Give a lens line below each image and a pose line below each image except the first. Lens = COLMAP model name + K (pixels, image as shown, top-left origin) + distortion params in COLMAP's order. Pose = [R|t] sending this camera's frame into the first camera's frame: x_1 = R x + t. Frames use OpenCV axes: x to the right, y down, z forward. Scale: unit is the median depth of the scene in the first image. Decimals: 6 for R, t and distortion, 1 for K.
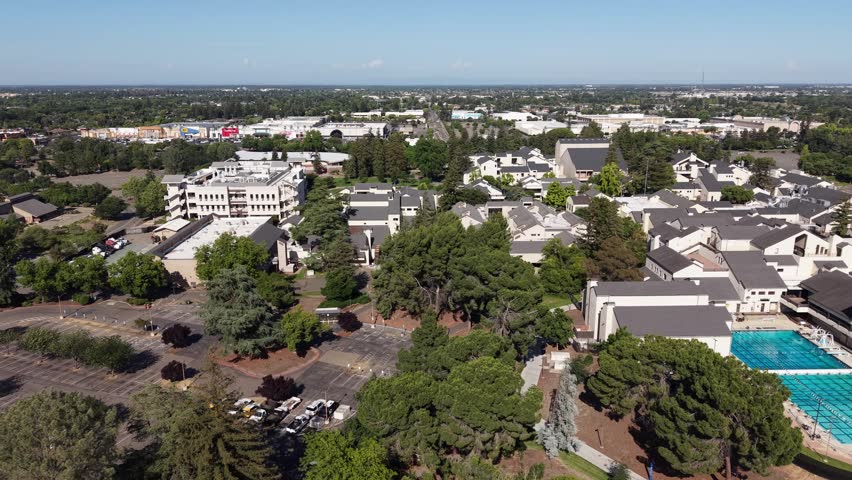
lens RADIAL K [[608.5, 0, 426.0], [0, 608.5, 240.0], [0, 0, 1]] dist [0.046723, -0.054043]
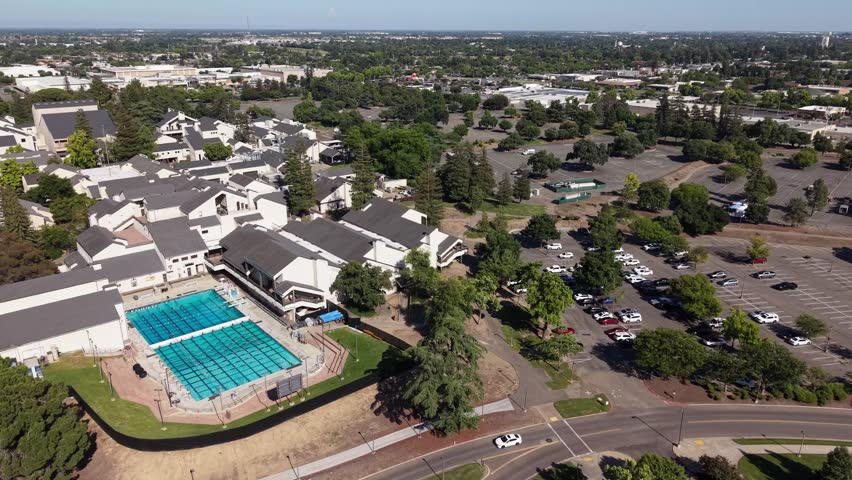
lens RADIAL K [[608.5, 0, 426.0], [0, 608.5, 240.0], [0, 0, 1]] dist [0.046723, -0.054043]
pose [[0.790065, -0.198888, 0.579862, 0.164306], [0.150112, 0.979876, 0.131562, -0.011214], [-0.594359, -0.016899, 0.804022, -0.039822]]
